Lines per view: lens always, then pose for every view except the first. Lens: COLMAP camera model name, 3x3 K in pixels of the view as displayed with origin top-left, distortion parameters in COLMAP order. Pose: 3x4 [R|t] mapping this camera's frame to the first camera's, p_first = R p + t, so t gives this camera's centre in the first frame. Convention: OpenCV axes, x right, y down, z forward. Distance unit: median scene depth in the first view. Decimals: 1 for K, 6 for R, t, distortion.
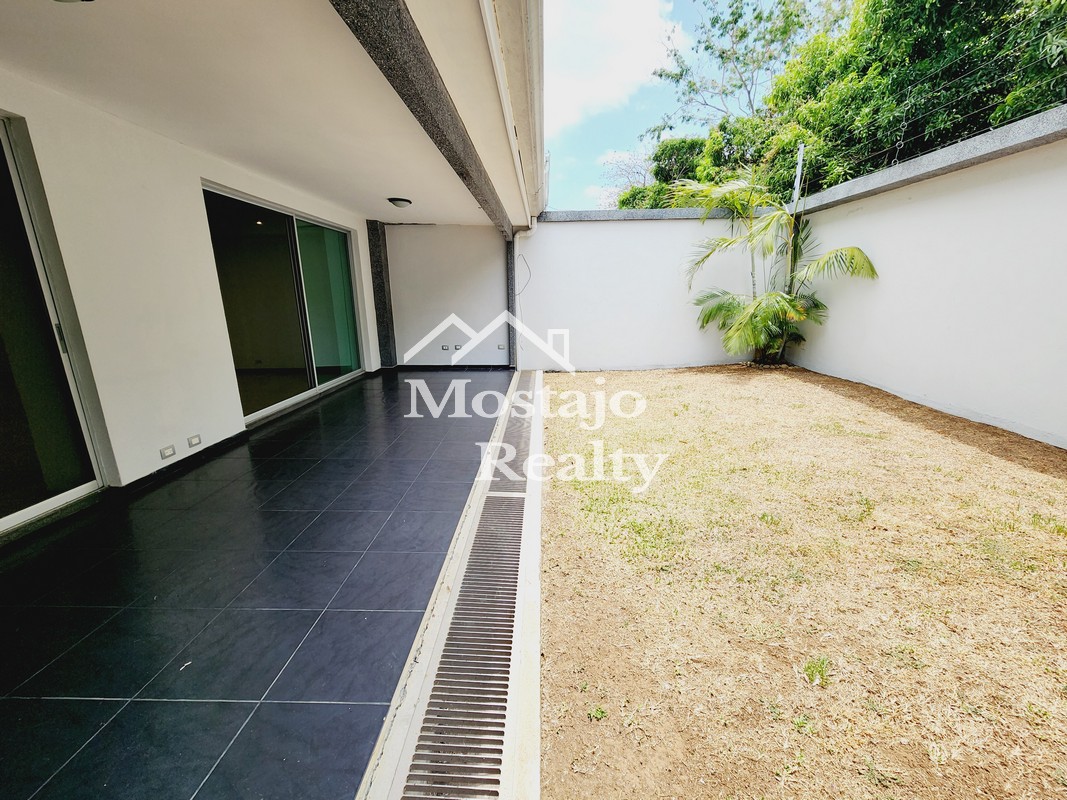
lens RADIAL K [[437.1, 0, 532.8], [0, 437.1, 399.8], [0, 0, 1]] dist [0.002361, 0.000194]
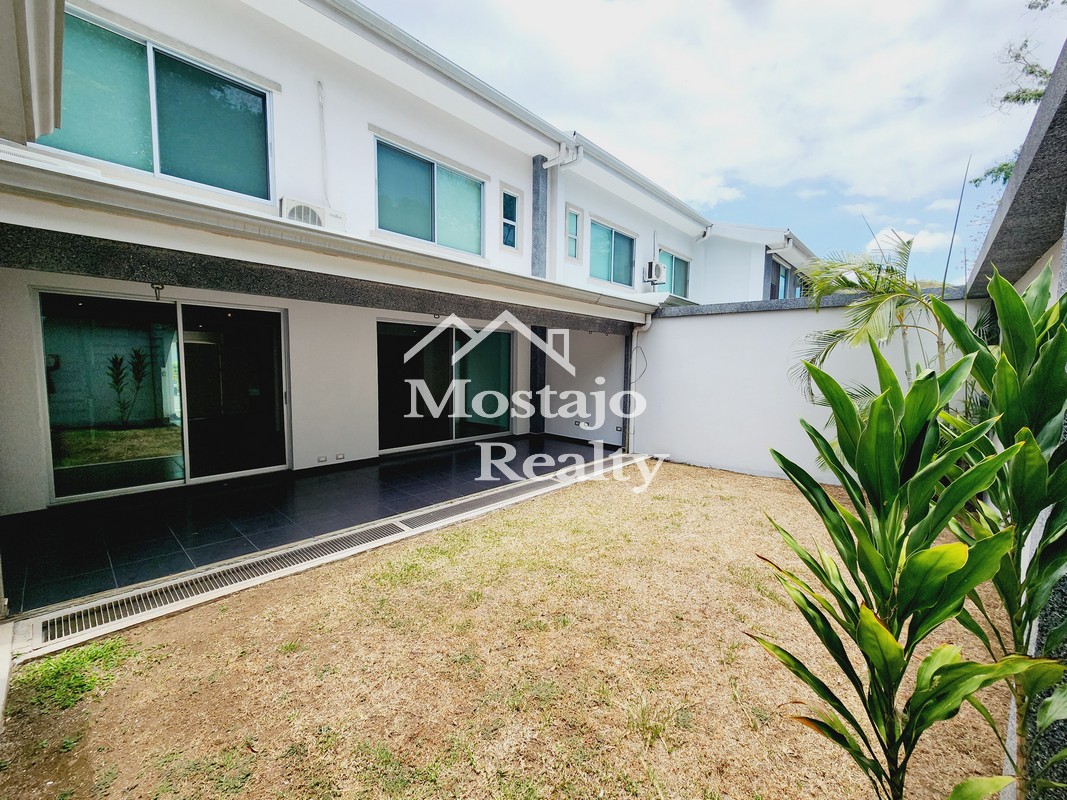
lens RADIAL K [[437.1, 0, 534.7], [0, 437.1, 400.0], [0, 0, 1]] dist [0.002361, 0.000194]
pose [[0.757791, 0.084754, -0.646969, 1.031535], [-0.183101, 0.979310, -0.086174, -0.132055], [0.626280, 0.183763, 0.757631, 0.079522]]
